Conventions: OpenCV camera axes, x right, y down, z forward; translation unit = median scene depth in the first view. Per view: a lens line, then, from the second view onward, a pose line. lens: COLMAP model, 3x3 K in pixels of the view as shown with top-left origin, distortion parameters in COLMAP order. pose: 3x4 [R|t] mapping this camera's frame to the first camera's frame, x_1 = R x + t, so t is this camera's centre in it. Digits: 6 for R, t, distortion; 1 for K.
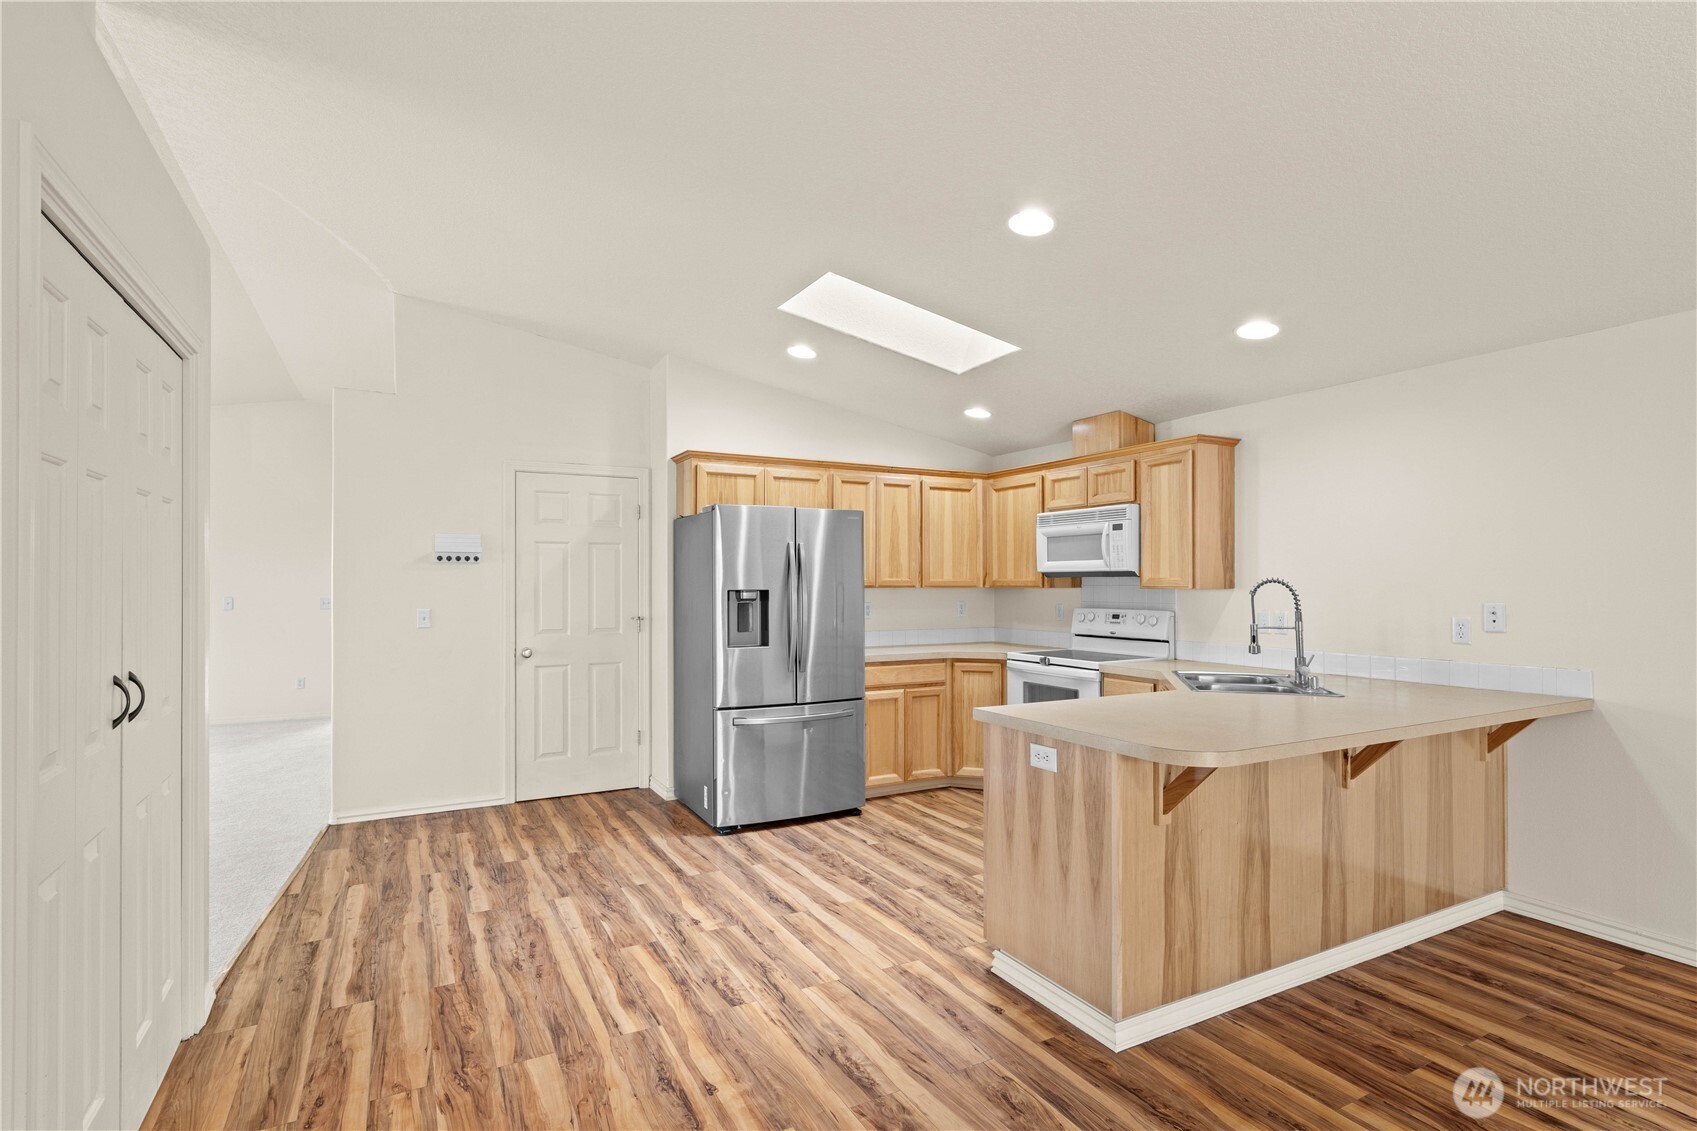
lens RADIAL K [[803.1, 0, 834.0], [0, 803.1, 572.8], [0, 0, 1]] dist [-0.002930, 0.000610]
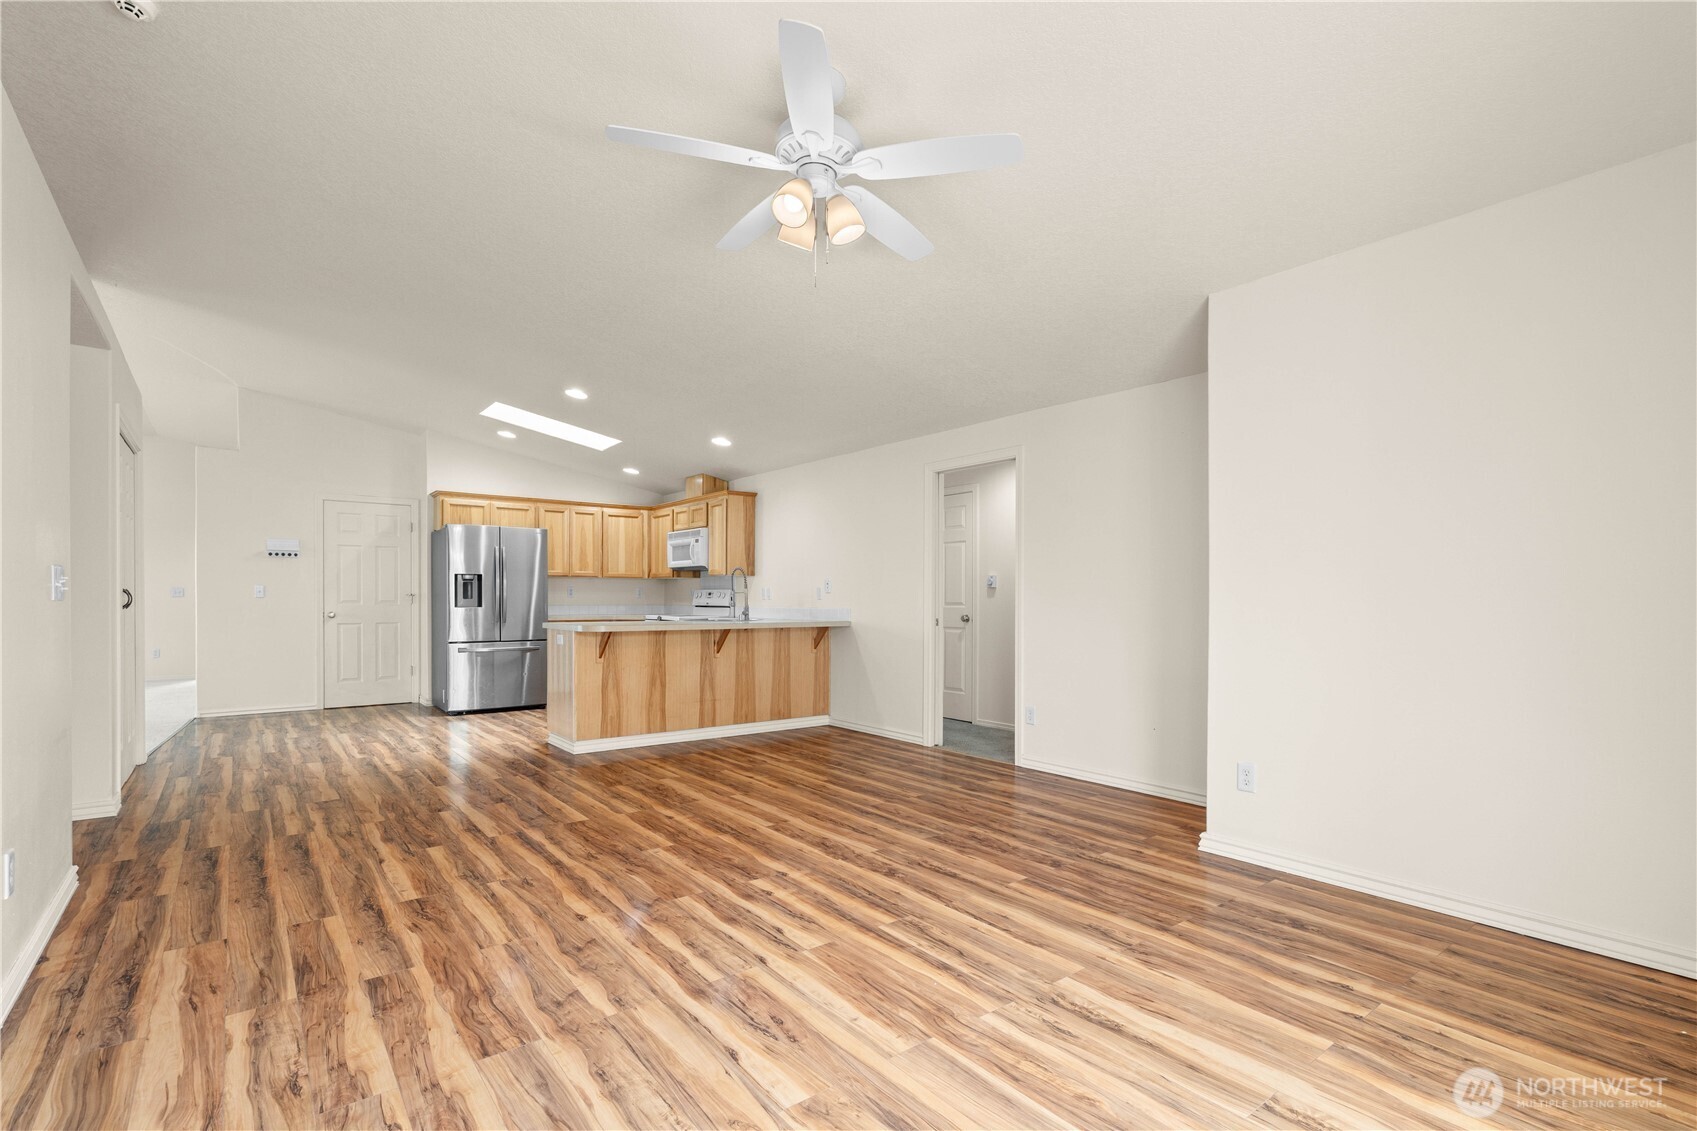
lens RADIAL K [[747.5, 0, 815.6], [0, 747.5, 597.5], [0, 0, 1]] dist [-0.001125, -0.000068]
pose [[0.986659, 0.002697, 0.162781, 0.369986], [-0.005031, 0.999890, 0.013927, 0.046105], [-0.162725, -0.014560, 0.986564, -0.706757]]
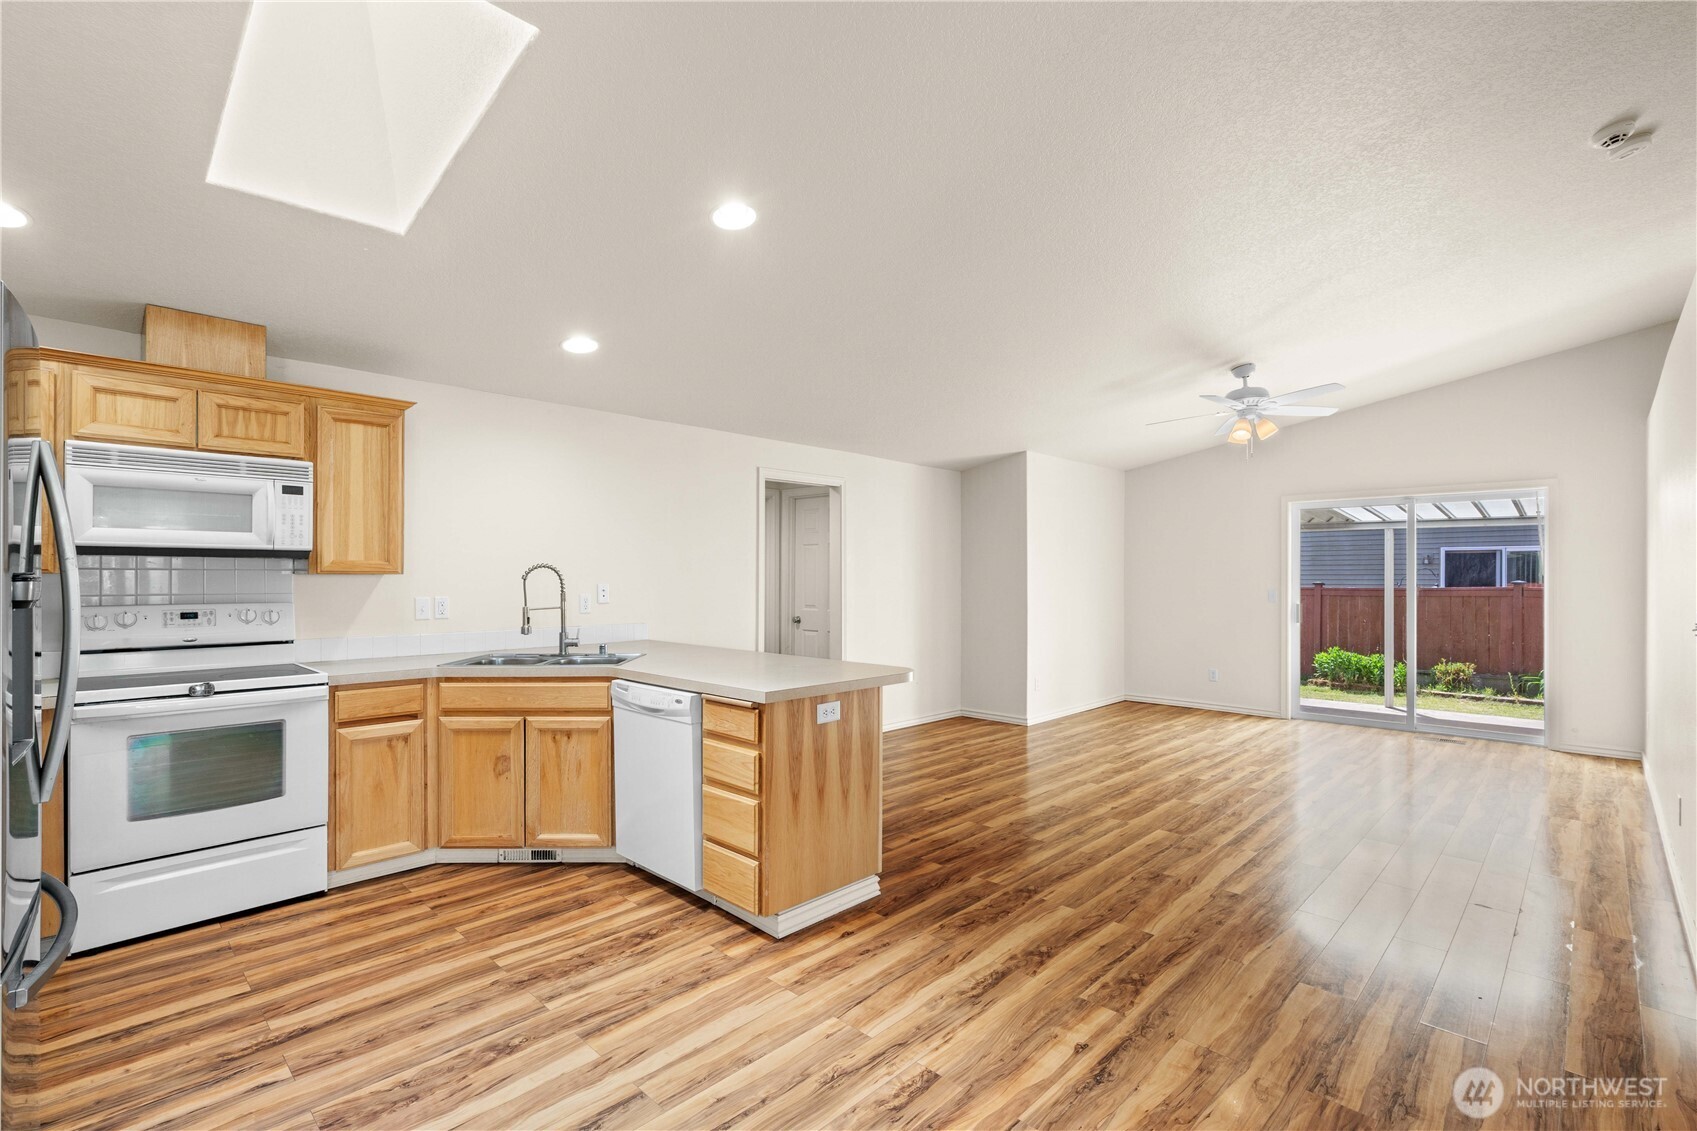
lens RADIAL K [[775.7, 0, 823.7], [0, 775.7, 566.4], [0, 0, 1]] dist [-0.002453, 0.000481]
pose [[-0.285778, 0.010569, 0.958238, -0.504338], [-0.016757, 0.999731, -0.016024, 0.017380], [-0.958149, -0.020636, -0.285524, 0.790923]]
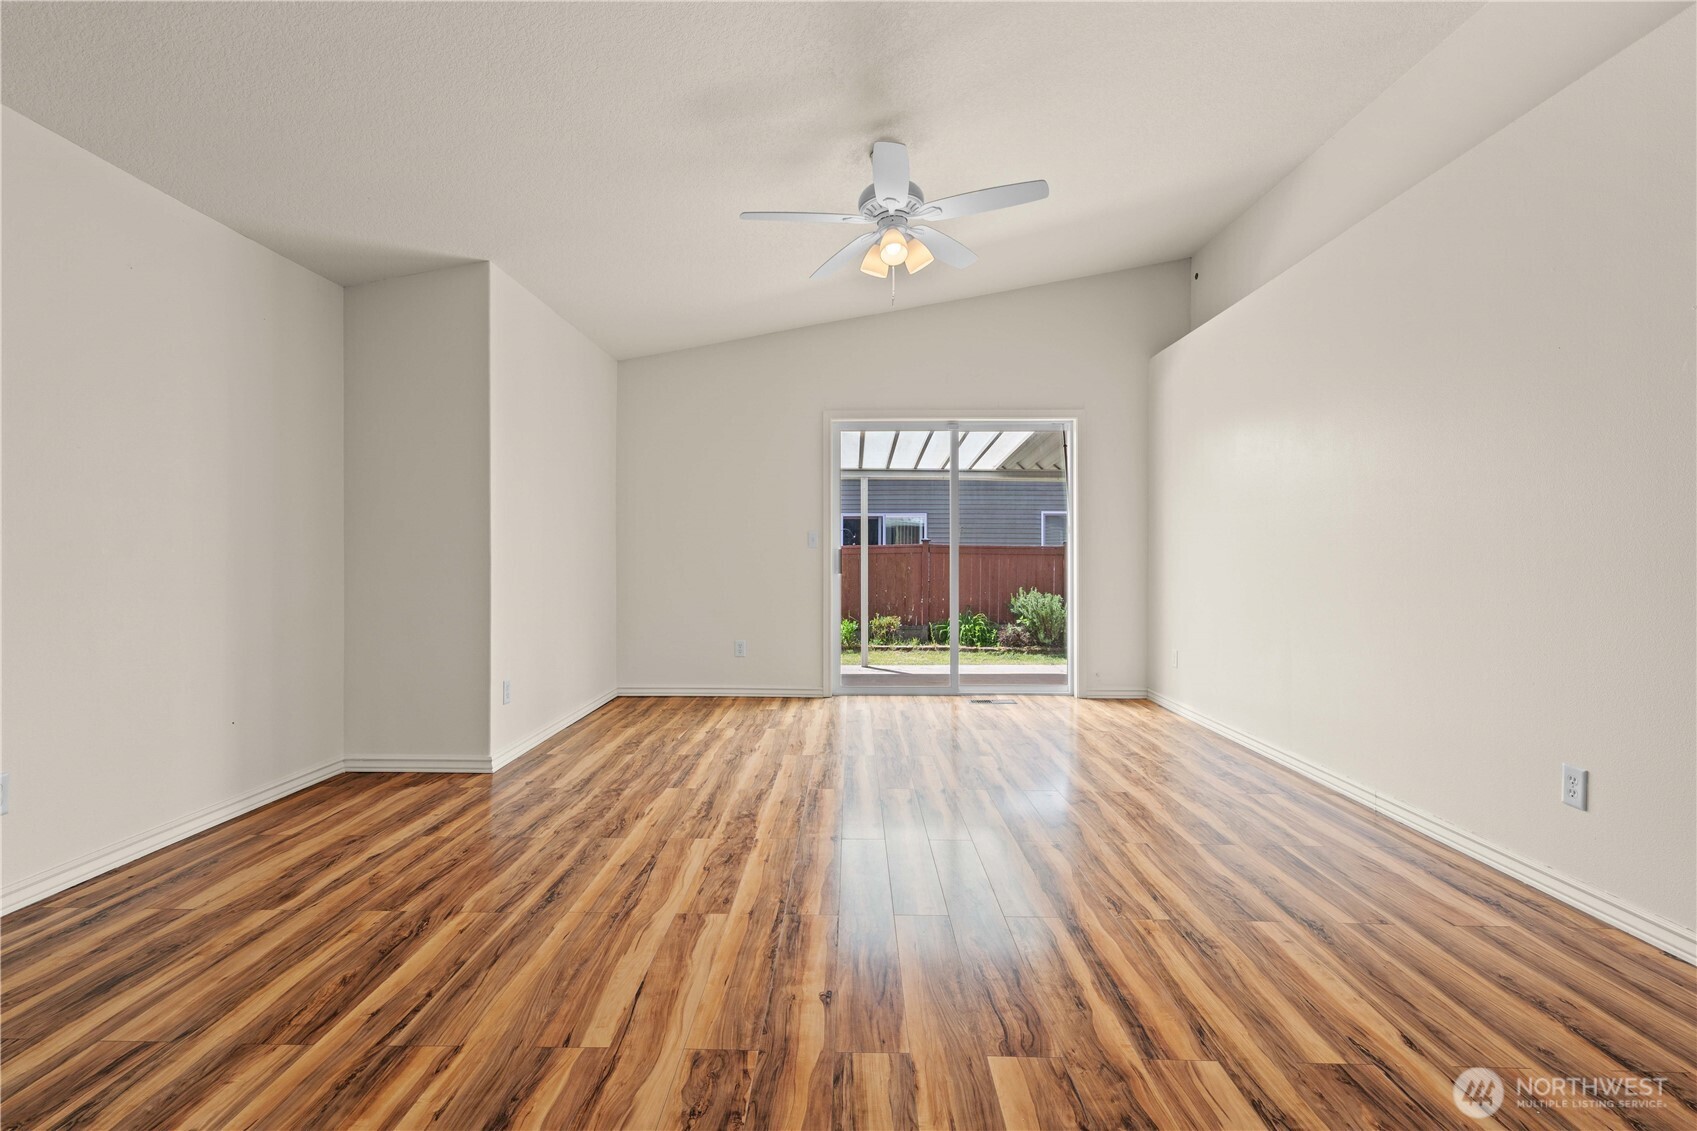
lens RADIAL K [[763.7, 0, 839.2], [0, 763.7, 557.0], [0, 0, 1]] dist [-0.004065, -0.000120]
pose [[-0.876387, -0.002011, 0.481603, 0.148684], [-0.009194, 0.999879, -0.012556, 0.079738], [-0.481519, -0.015432, -0.876300, 0.493578]]
